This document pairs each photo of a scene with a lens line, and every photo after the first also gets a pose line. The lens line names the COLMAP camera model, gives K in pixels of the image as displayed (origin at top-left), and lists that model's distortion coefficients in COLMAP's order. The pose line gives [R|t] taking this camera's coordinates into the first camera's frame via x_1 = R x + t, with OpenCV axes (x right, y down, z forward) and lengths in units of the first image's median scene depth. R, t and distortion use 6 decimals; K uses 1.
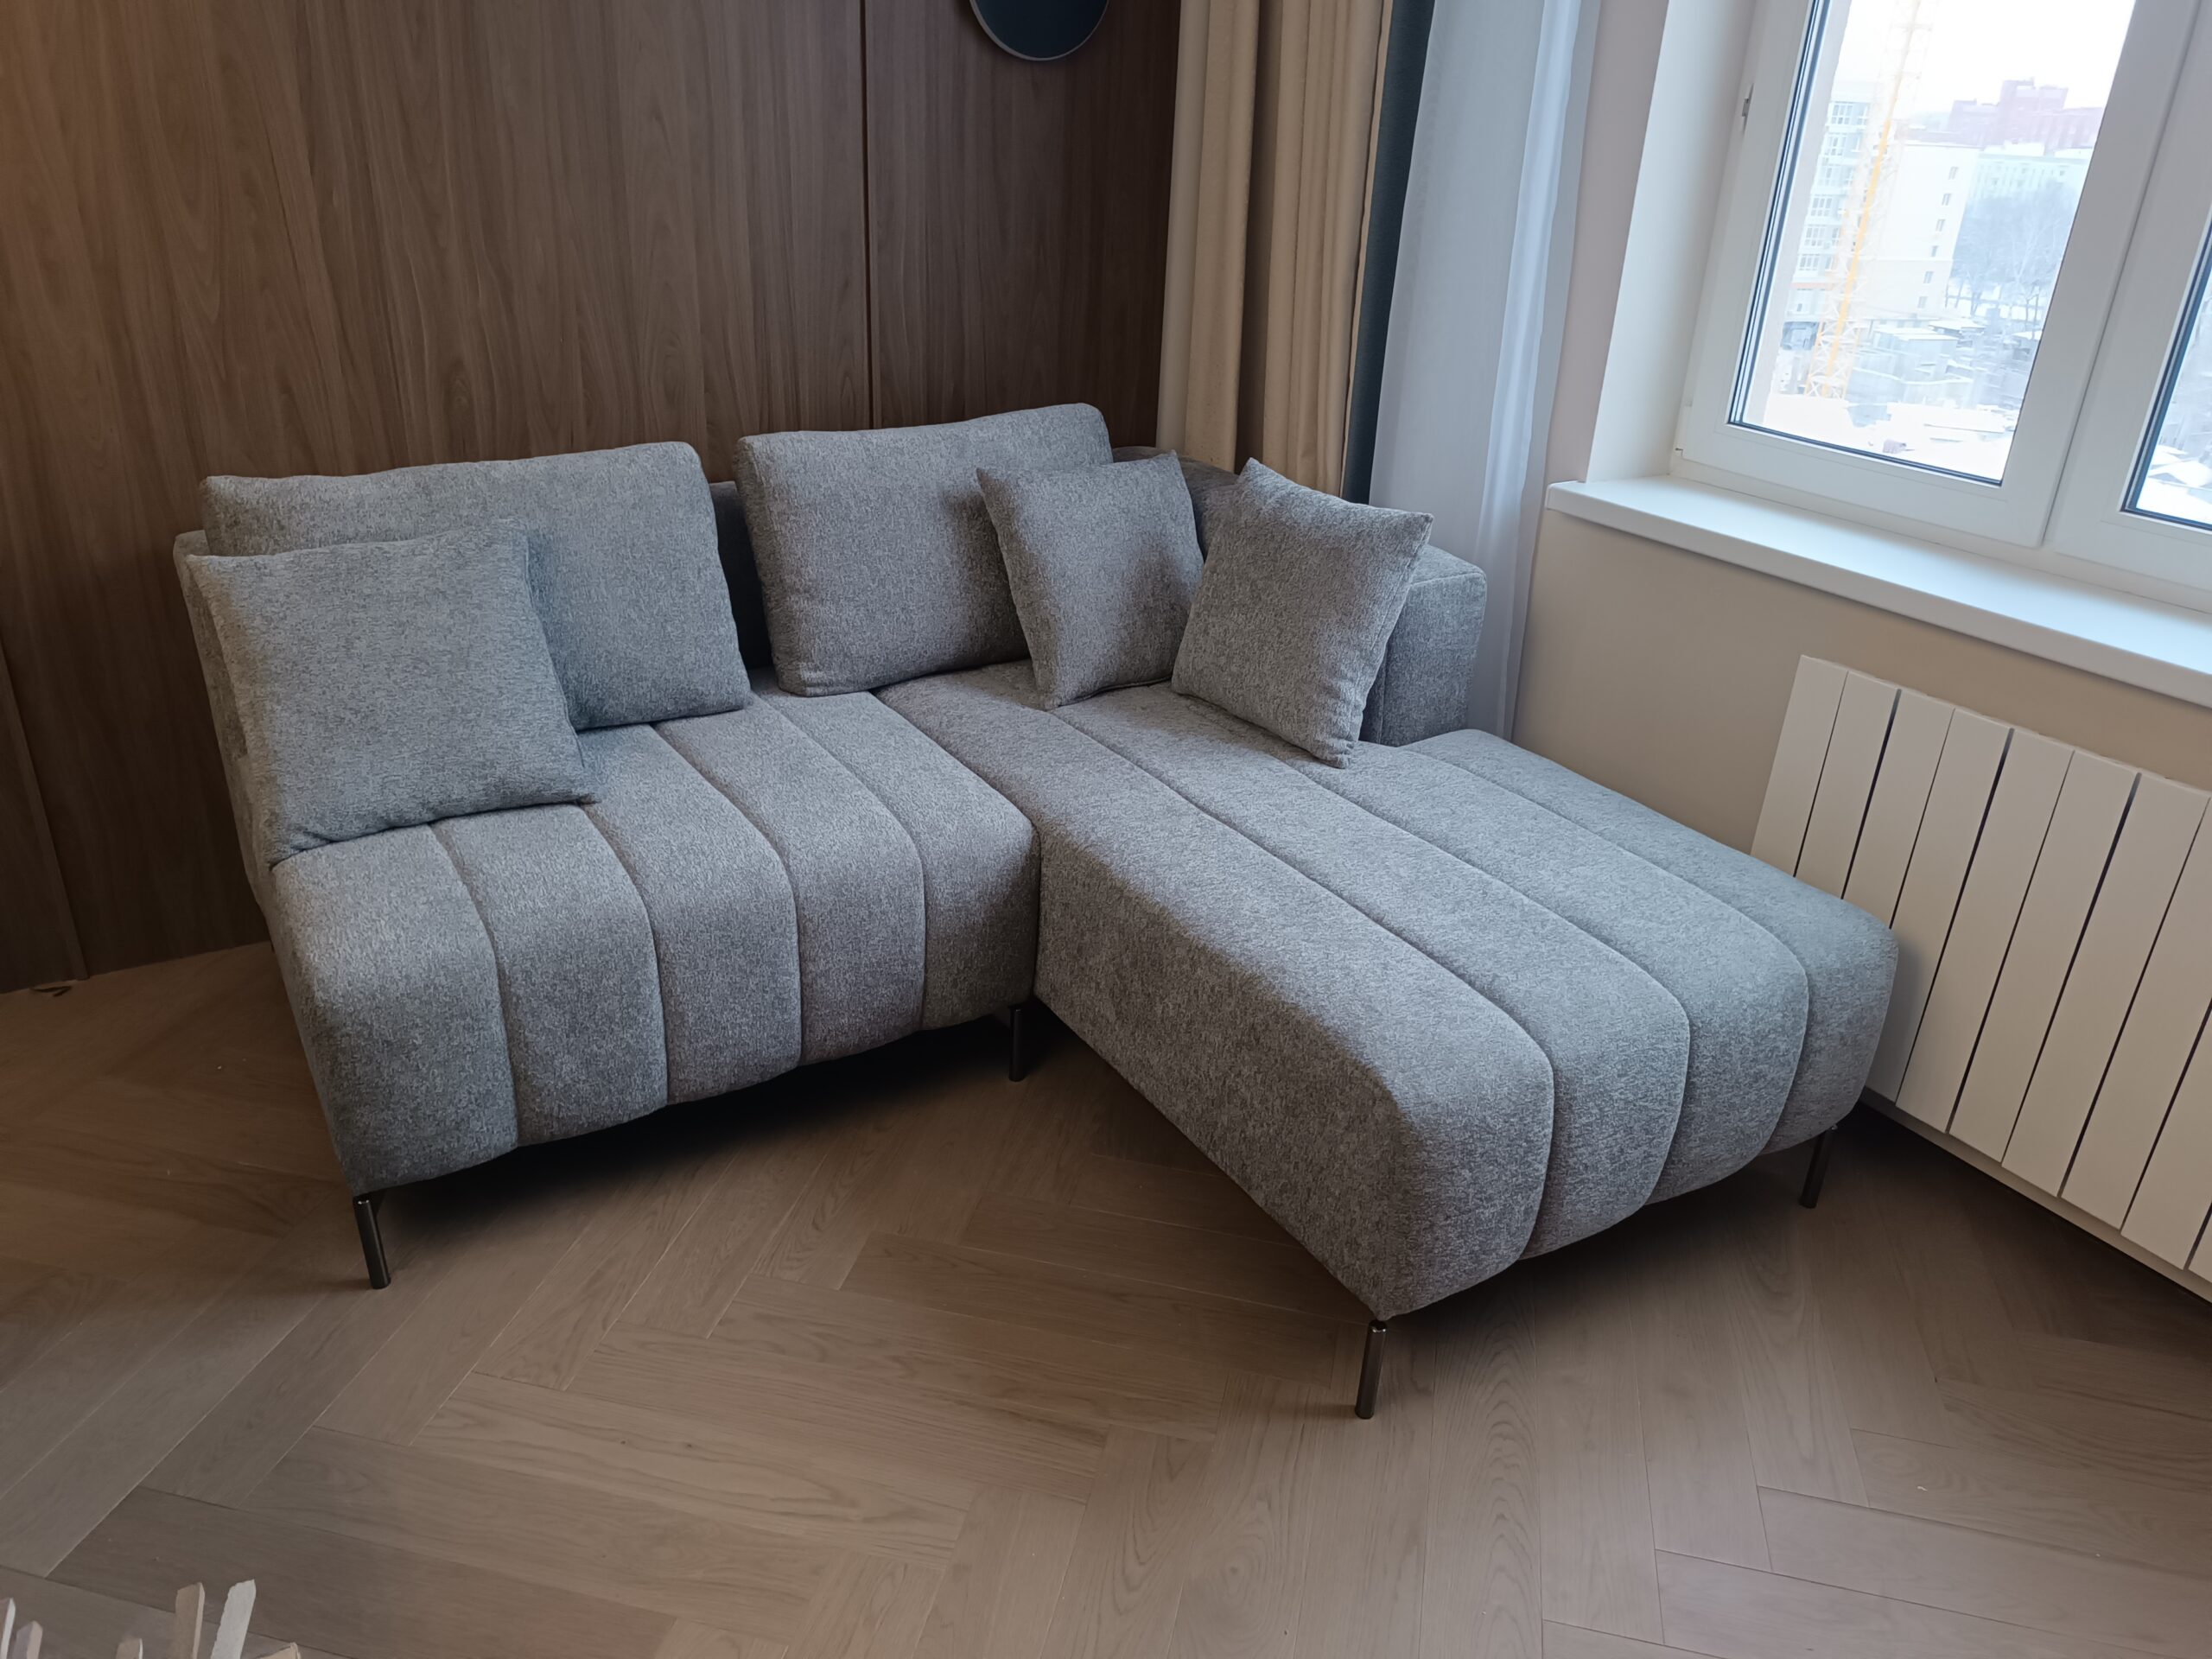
lens RADIAL K [[1588.2, 0, 1111.1], [0, 1588.2, 797.6], [0, 0, 1]] dist [0.138107, -0.291352]
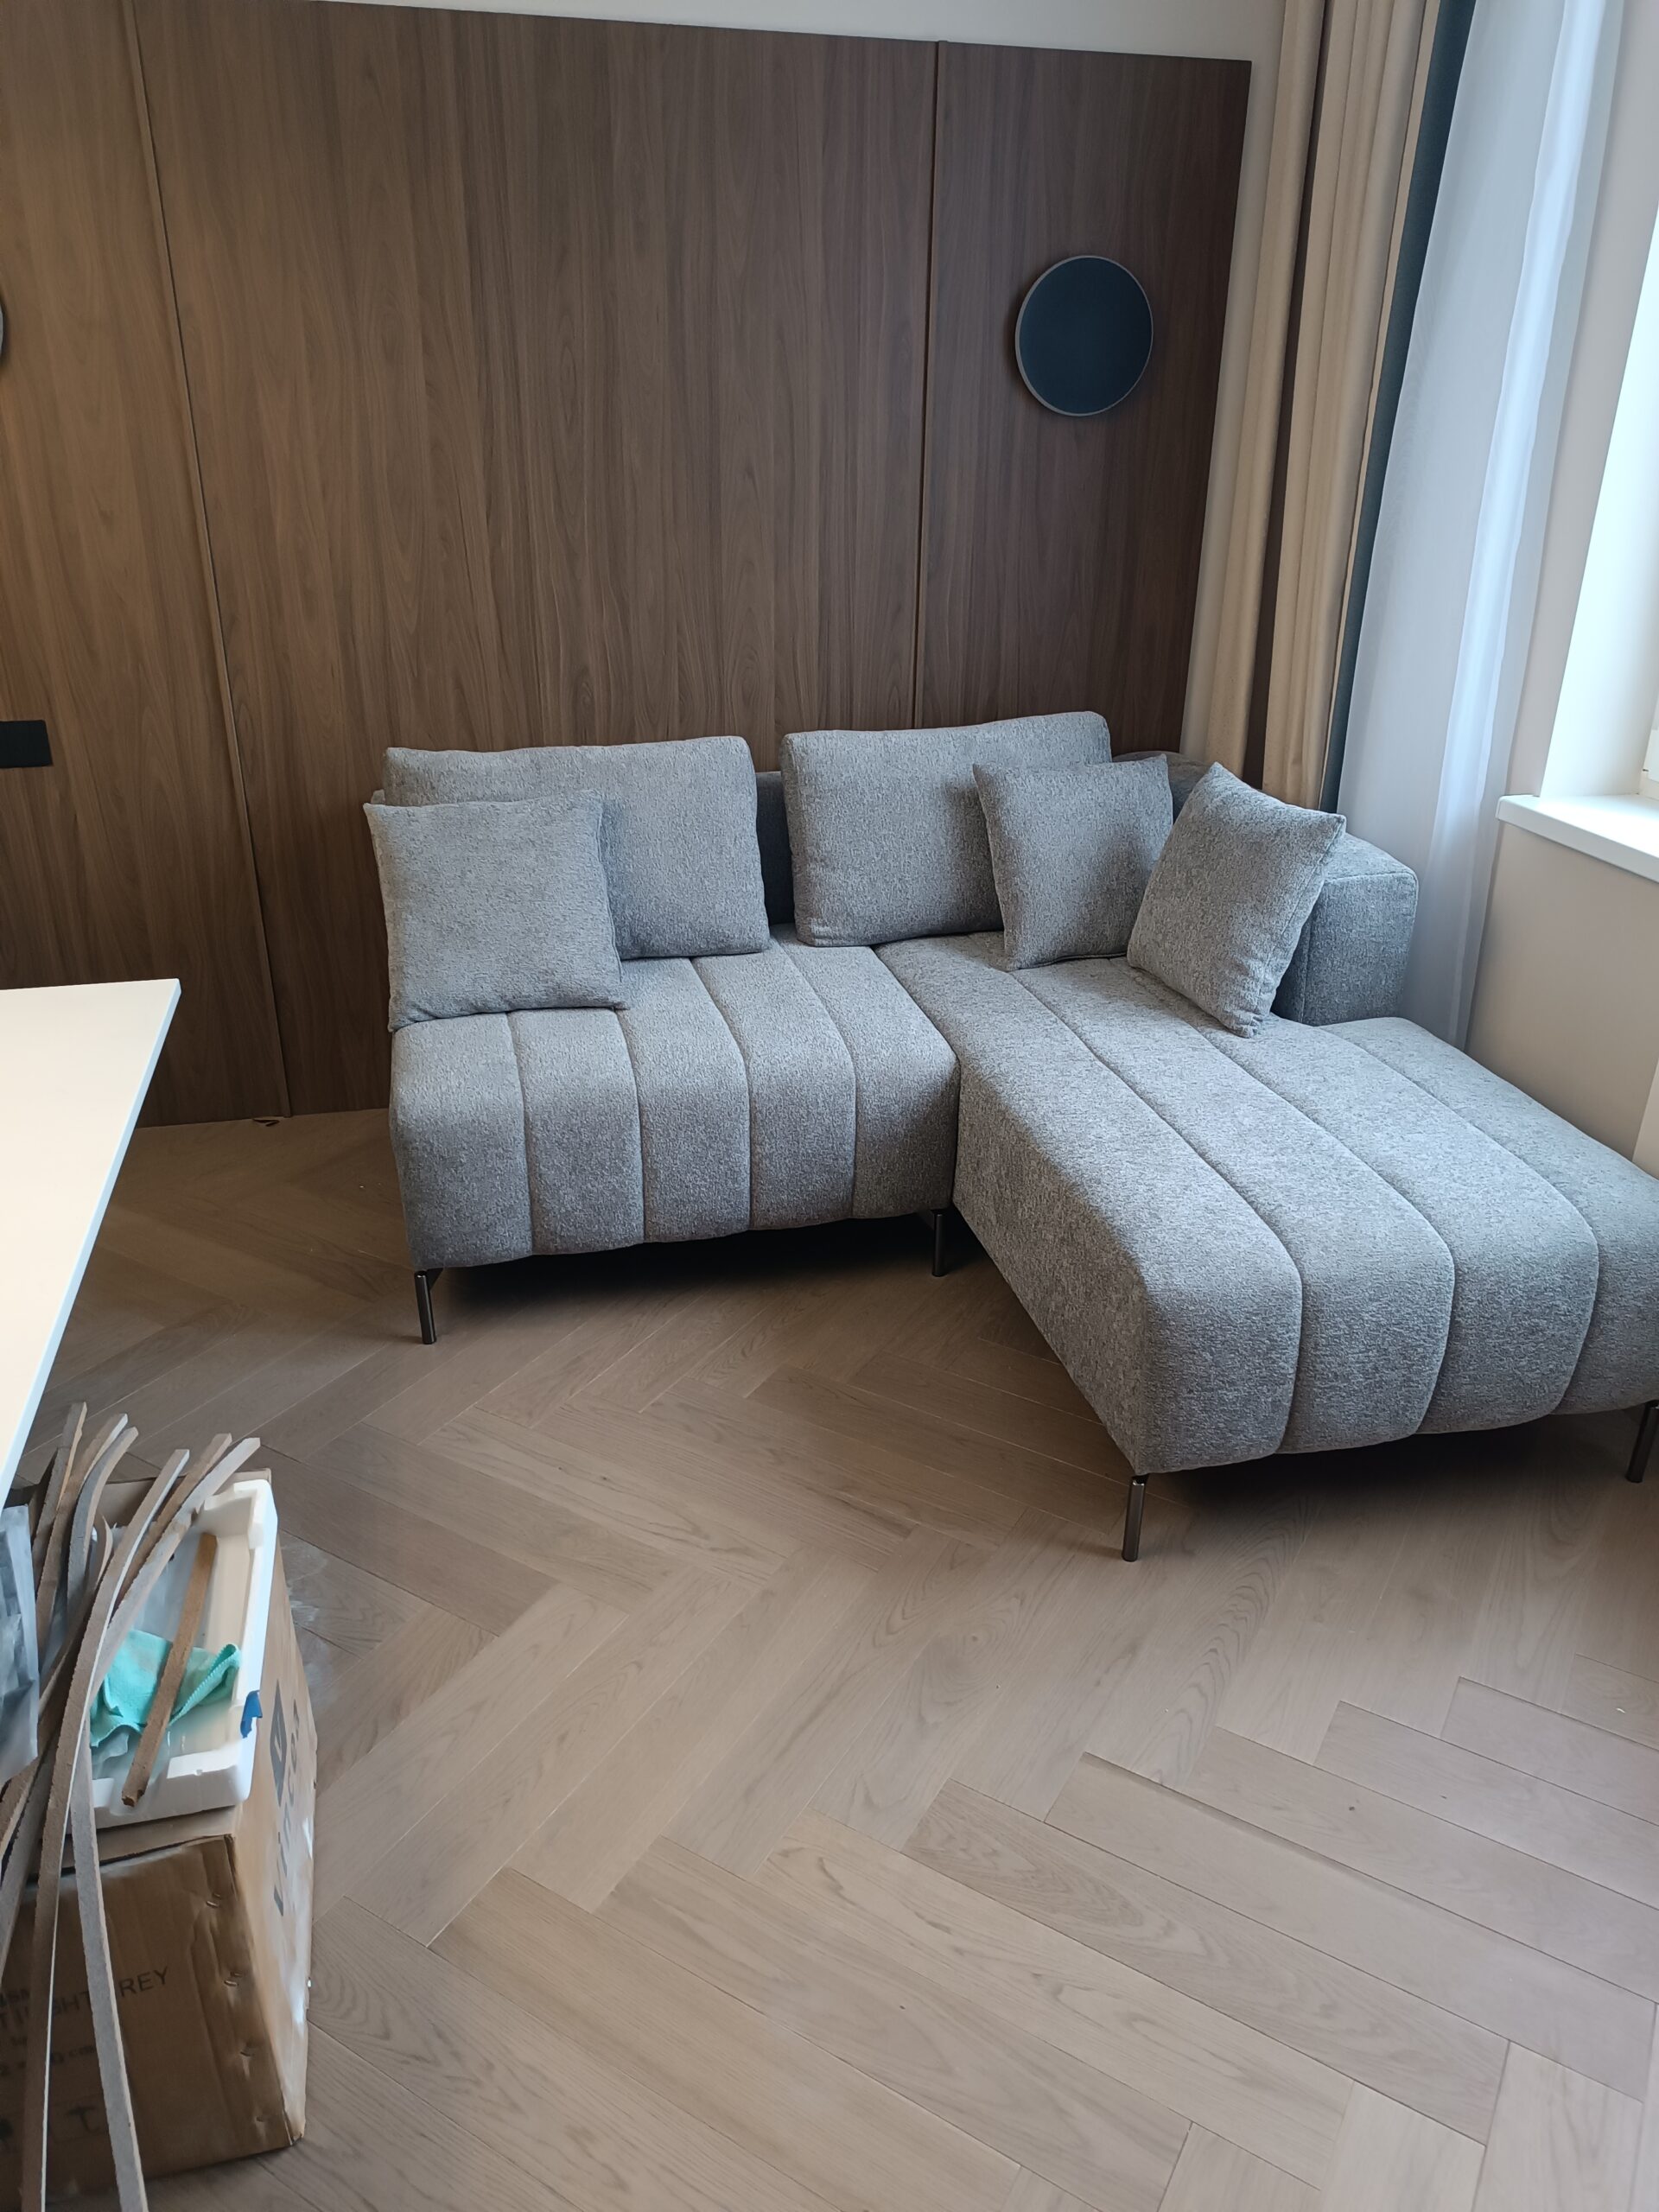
lens RADIAL K [[1588.2, 0, 826.4], [0, 1588.2, 1072.3], [0, 0, 1]] dist [0.138107, -0.291352]
pose [[0.949695, 0.091964, -0.299370, 0.230411], [-0.098149, 0.995156, -0.005655, 0.046452], [0.297399, 0.034753, 0.954120, -0.184299]]
